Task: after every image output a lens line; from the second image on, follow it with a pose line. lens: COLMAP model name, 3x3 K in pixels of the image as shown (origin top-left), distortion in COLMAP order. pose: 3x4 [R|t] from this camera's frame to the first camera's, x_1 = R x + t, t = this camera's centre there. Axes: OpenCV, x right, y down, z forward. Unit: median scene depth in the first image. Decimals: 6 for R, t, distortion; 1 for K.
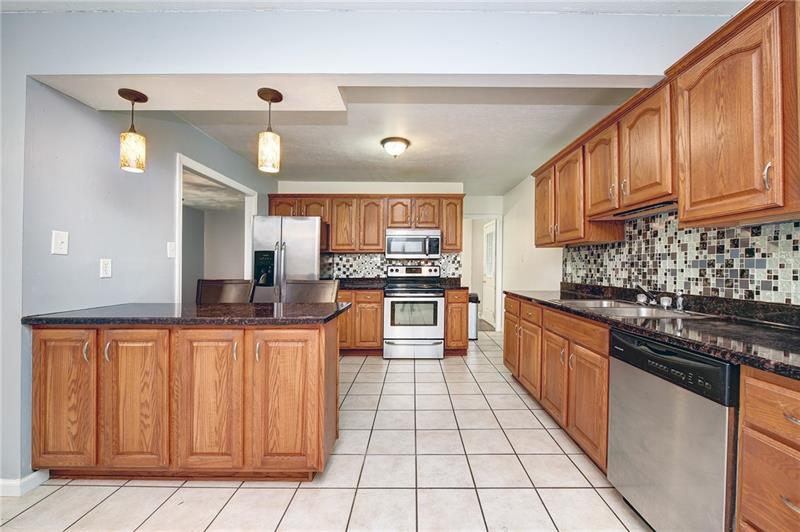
lens RADIAL K [[324.5, 0, 399.8], [0, 324.5, 260.4], [0, 0, 1]] dist [-0.001110, -0.000051]
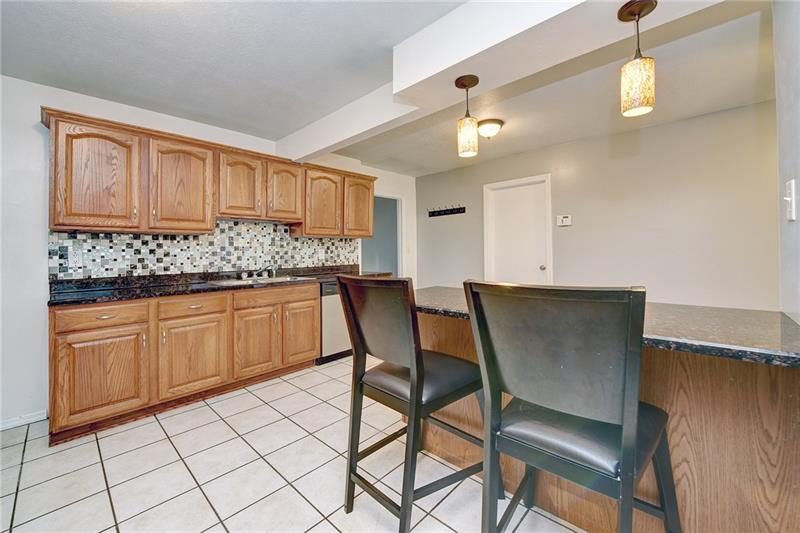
lens RADIAL K [[323.0, 0, 398.3], [0, 323.0, 258.0], [0, 0, 1]] dist [-0.001548, -0.000151]
pose [[-0.728673, -0.014976, 0.684698, -0.923450], [-0.006324, 0.999865, 0.015139, 0.005872], [-0.684832, 0.006702, -0.728670, 1.813031]]
